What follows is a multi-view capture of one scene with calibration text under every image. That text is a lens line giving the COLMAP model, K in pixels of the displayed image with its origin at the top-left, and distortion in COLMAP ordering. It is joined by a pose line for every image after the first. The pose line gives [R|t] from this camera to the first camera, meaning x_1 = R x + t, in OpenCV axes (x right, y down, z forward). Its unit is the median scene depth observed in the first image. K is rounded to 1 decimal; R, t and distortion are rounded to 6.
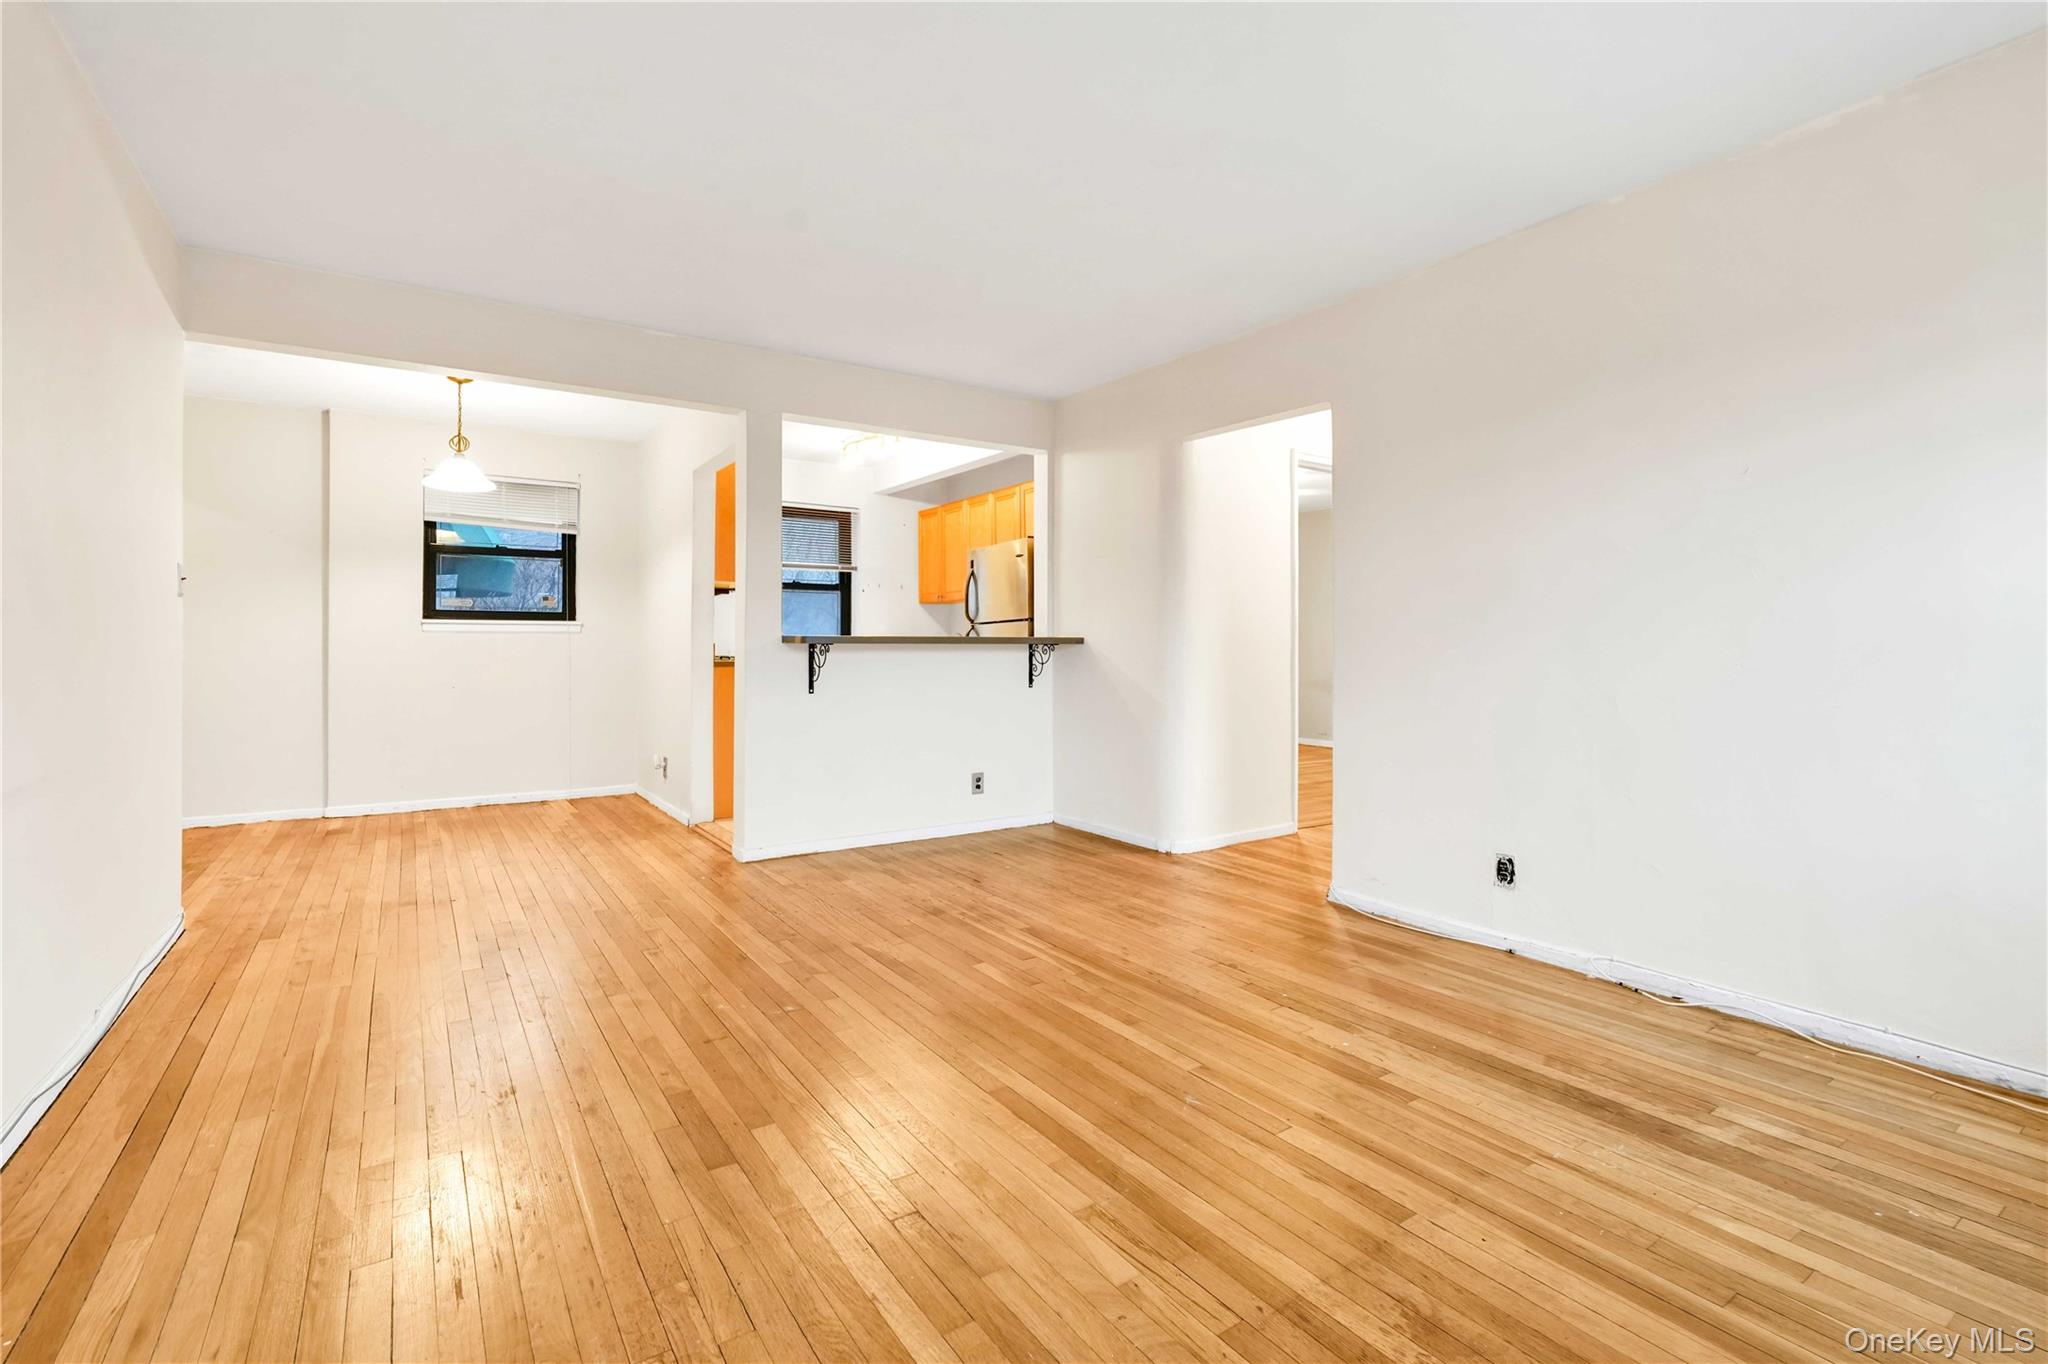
lens RADIAL K [[906.8, 0, 1024.0], [0, 906.8, 682.0], [0, 0, 1]] dist [-0.011485, 0.000598]
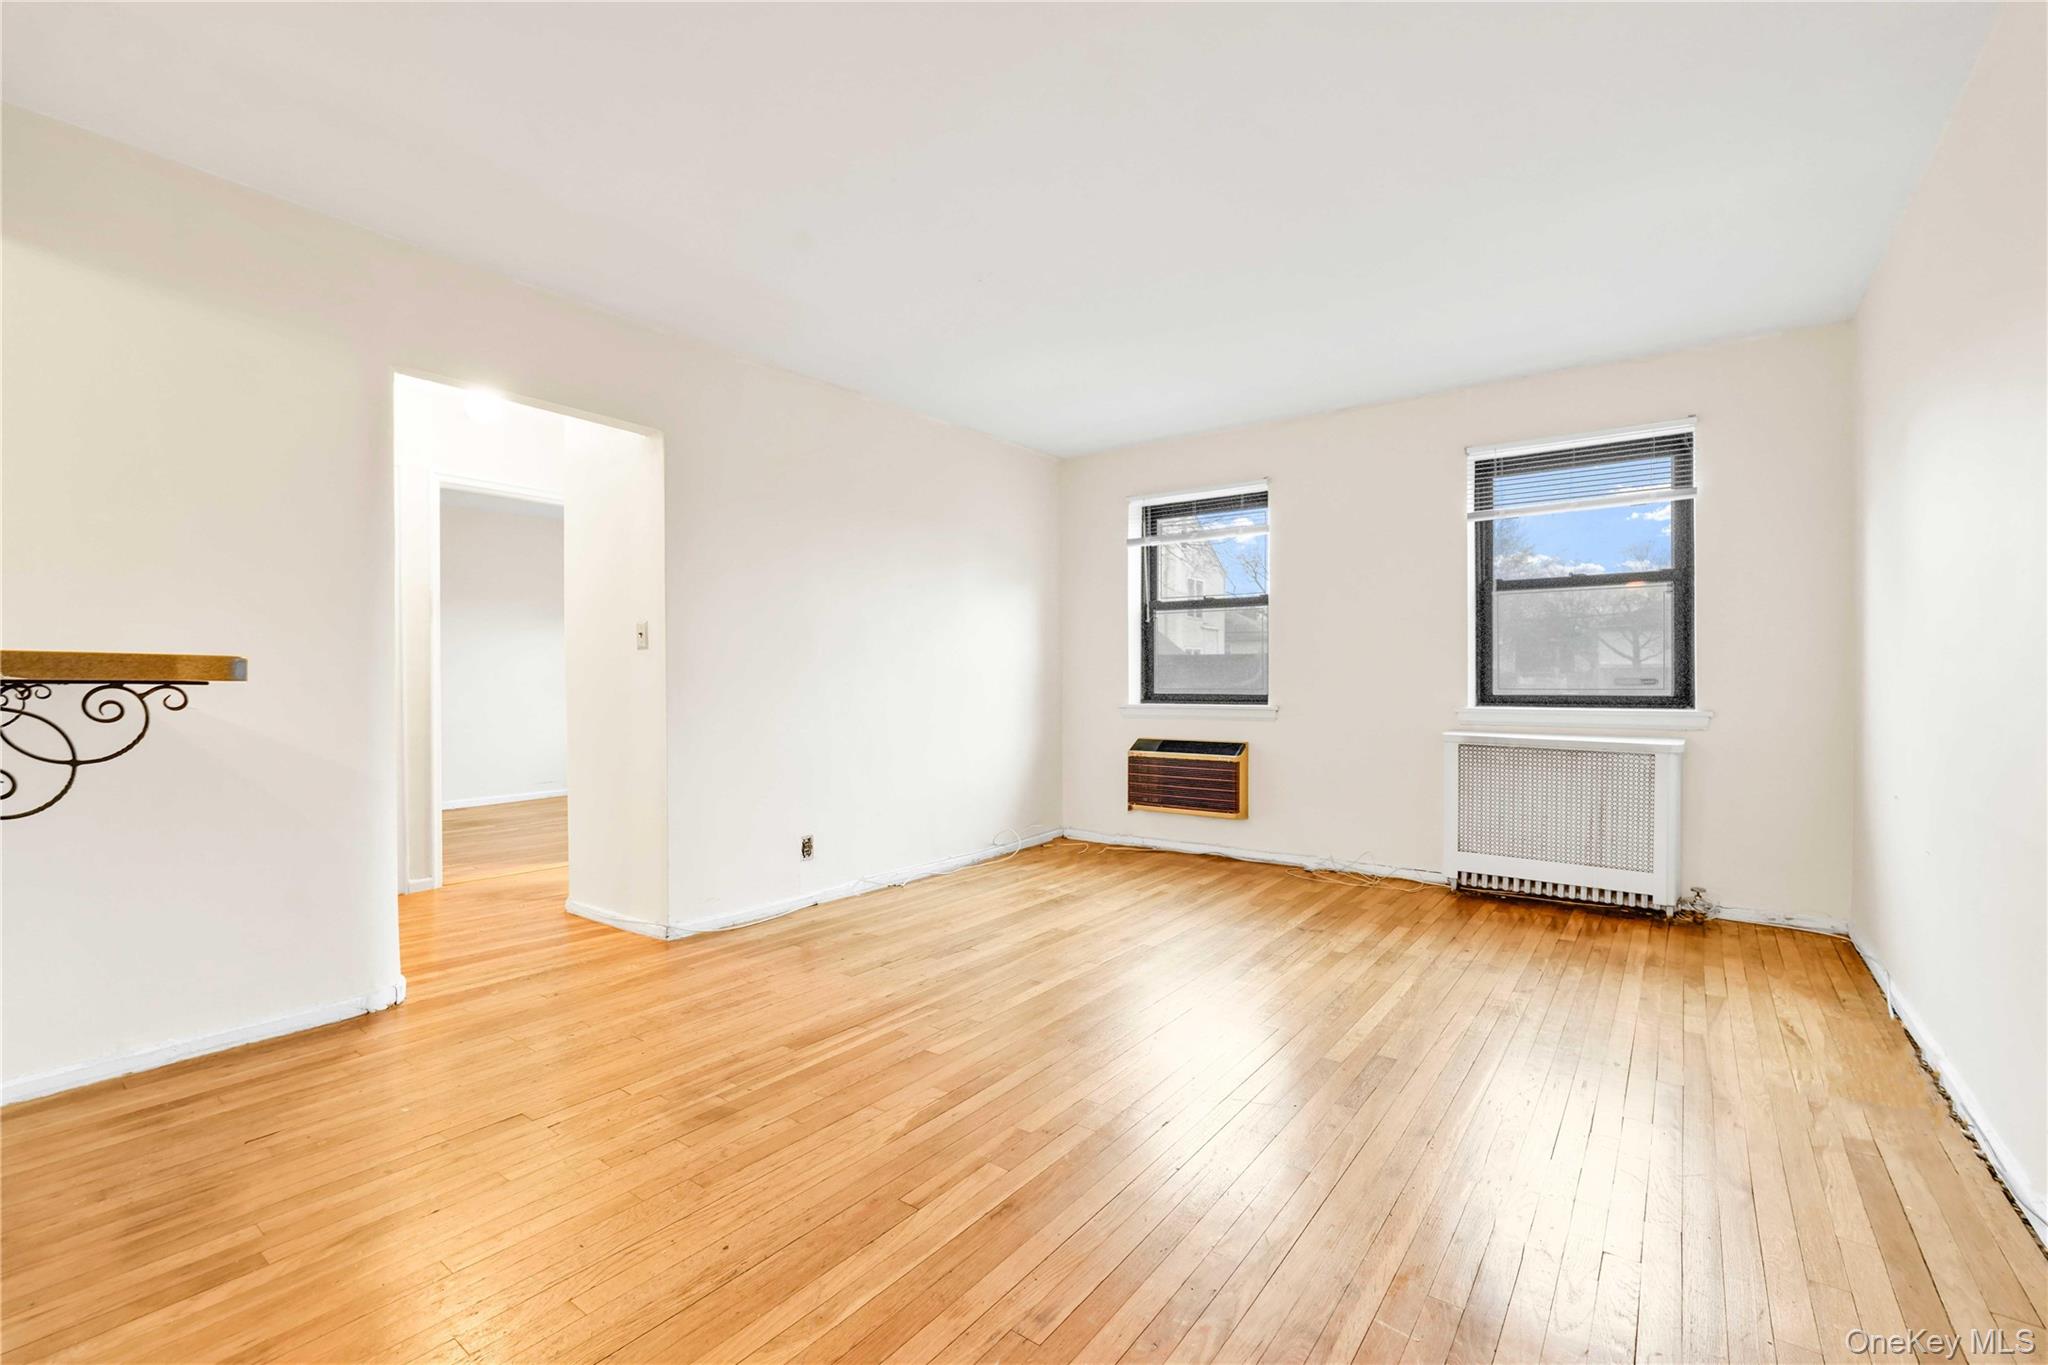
lens RADIAL K [[906.8, 0, 1024.0], [0, 906.8, 682.5], [0, 0, 1]] dist [-0.011485, 0.000598]
pose [[-0.336330, 0.000943, 0.941744, -0.853826], [0.038212, 0.999190, 0.012646, -0.040772], [-0.940969, 0.040239, -0.336093, 1.157439]]
